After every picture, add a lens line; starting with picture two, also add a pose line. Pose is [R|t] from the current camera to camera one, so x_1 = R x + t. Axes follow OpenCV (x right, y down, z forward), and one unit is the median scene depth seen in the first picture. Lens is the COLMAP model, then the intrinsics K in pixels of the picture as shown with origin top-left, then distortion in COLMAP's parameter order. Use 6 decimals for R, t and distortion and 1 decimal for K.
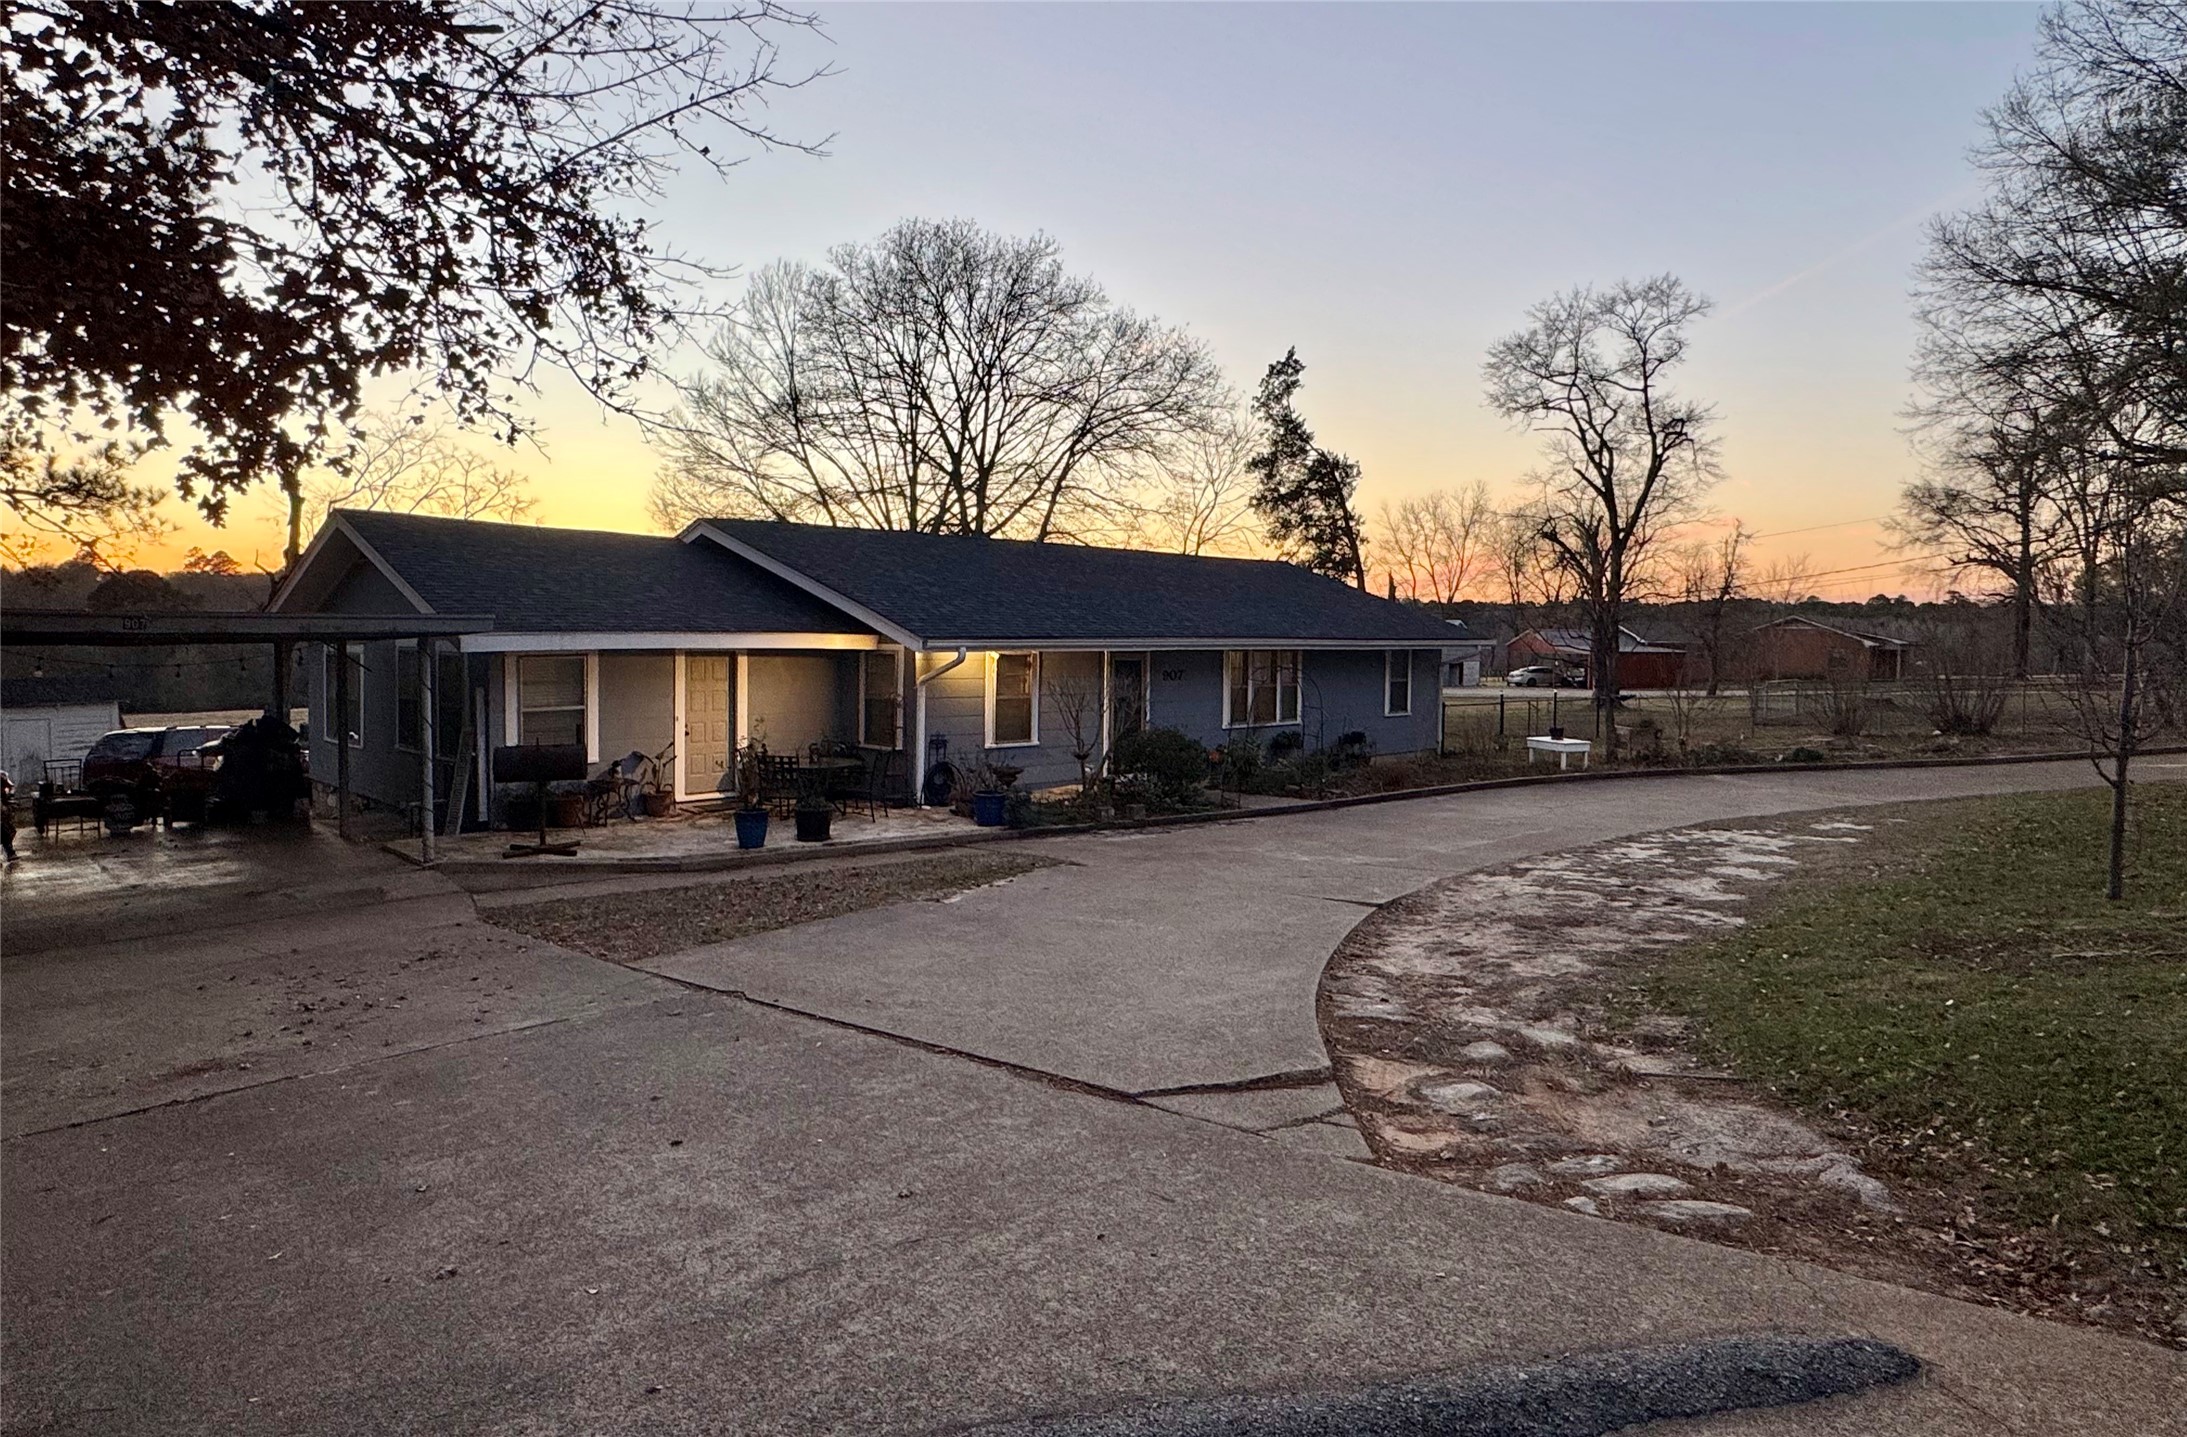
lens RADIAL K [[1308.4, 0, 1094.5], [0, 1308.4, 720.1], [0, 0, 1]] dist [0.001108, -0.000074]
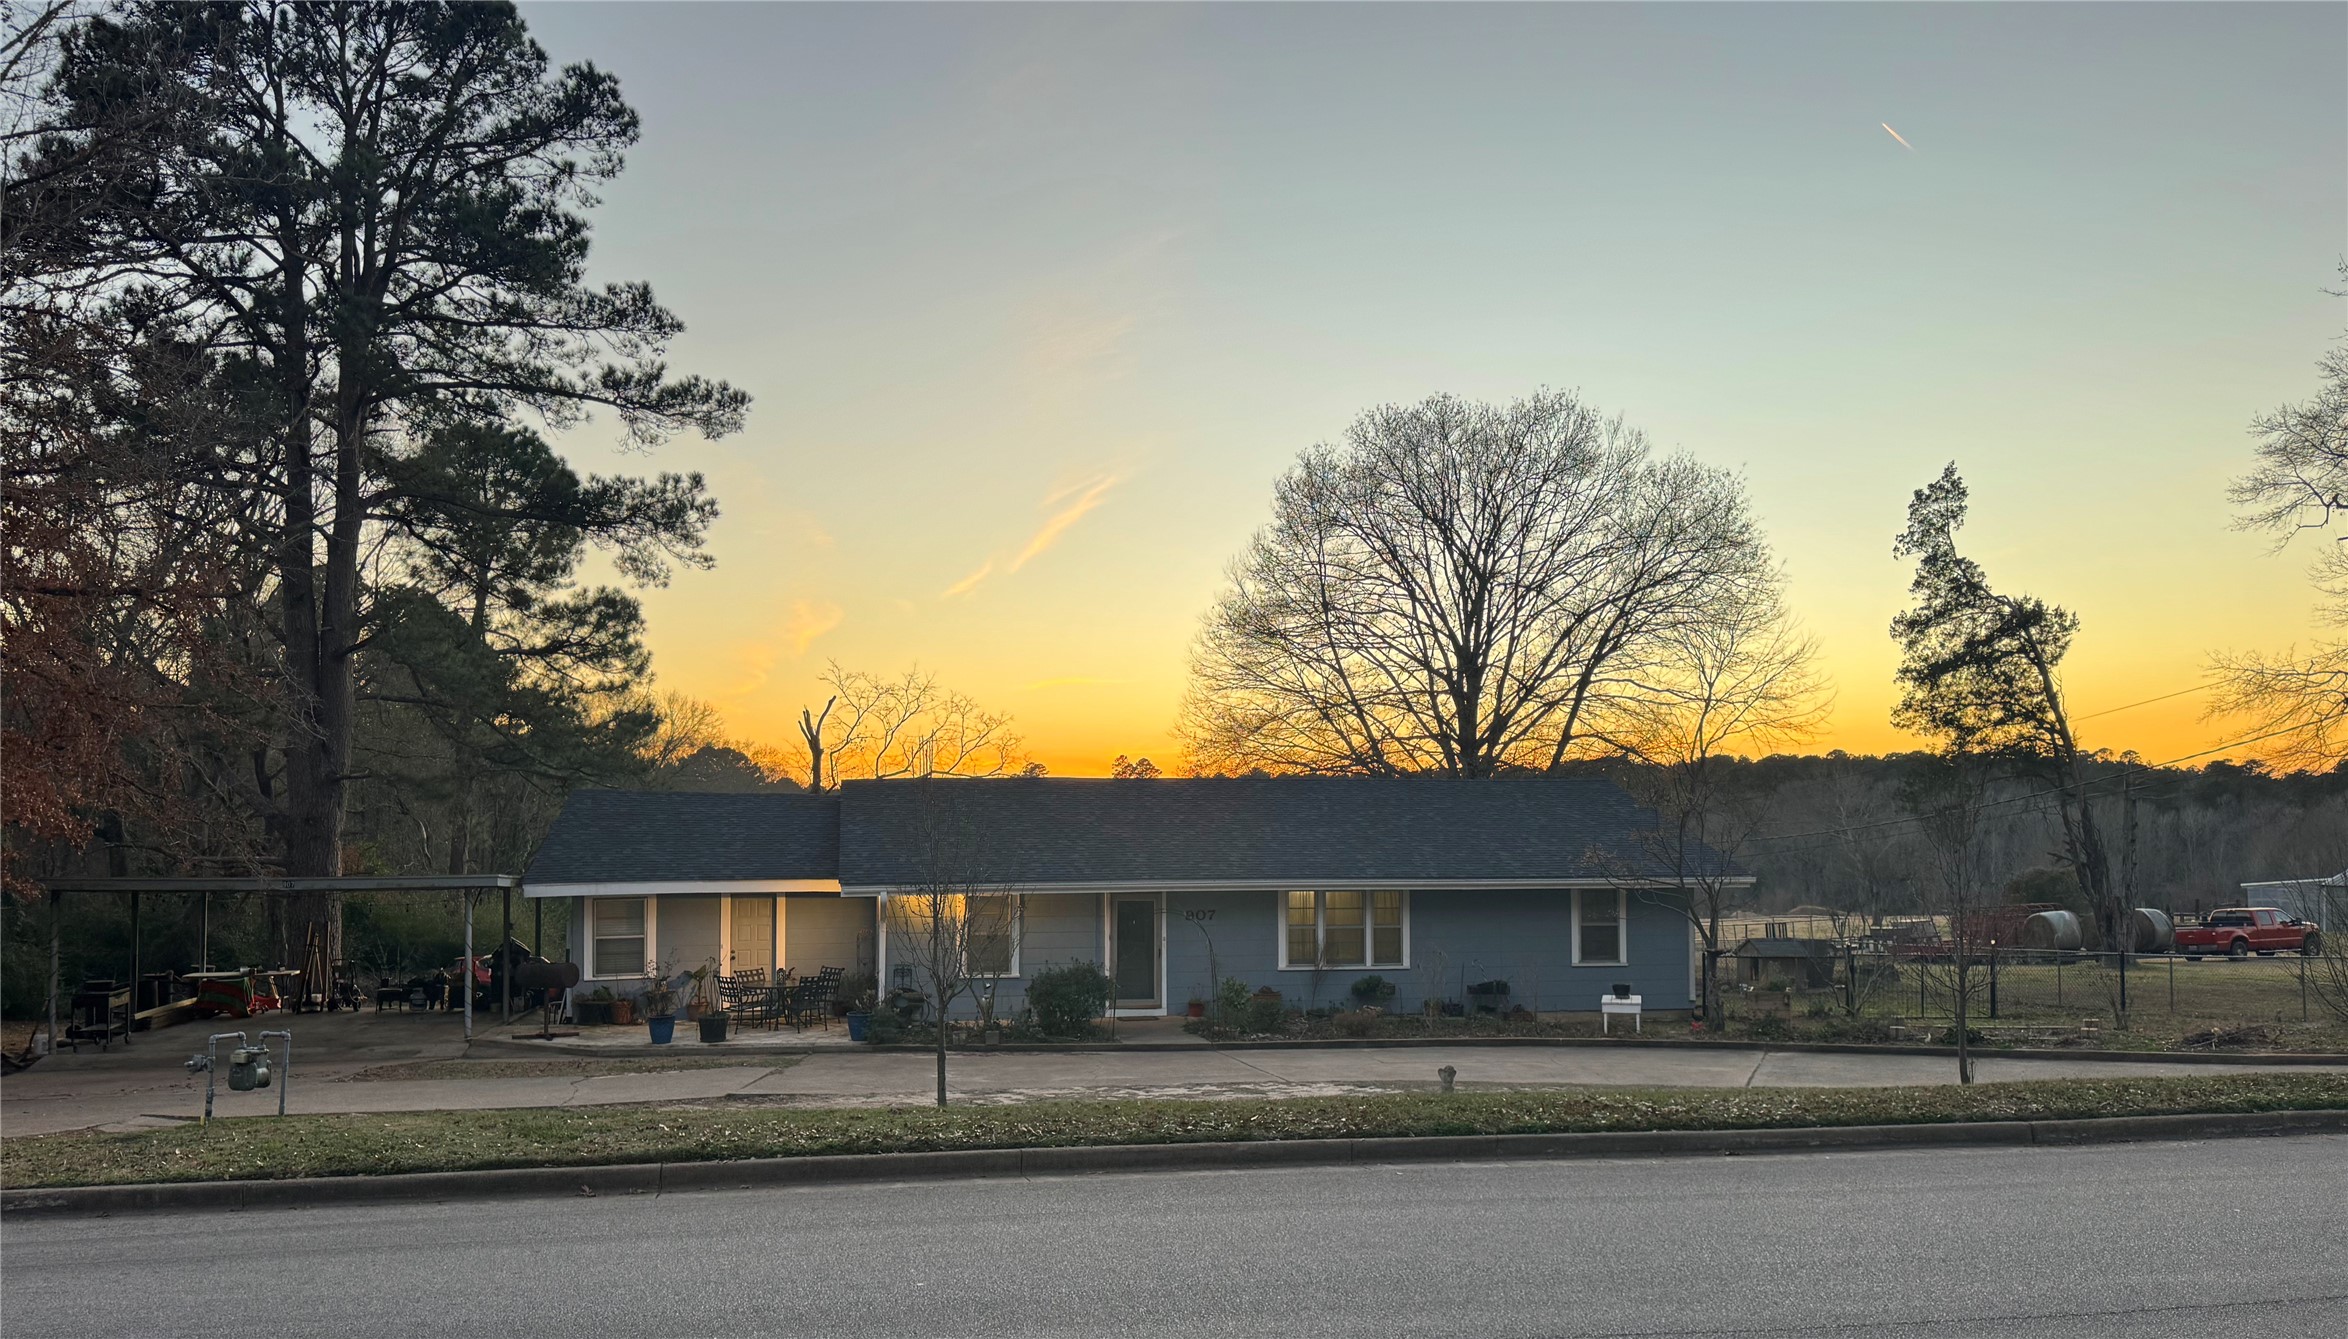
lens RADIAL K [[1952.1, 0, 1175.2], [0, 1952.1, 667.4], [0, 0, 1]] dist [0.115328, 0.001398]
pose [[0.801748, -0.065229, -0.594092, 0.829902], [-0.026371, 0.989197, -0.144199, -0.003773], [0.597080, 0.131279, 0.791367, -0.213340]]
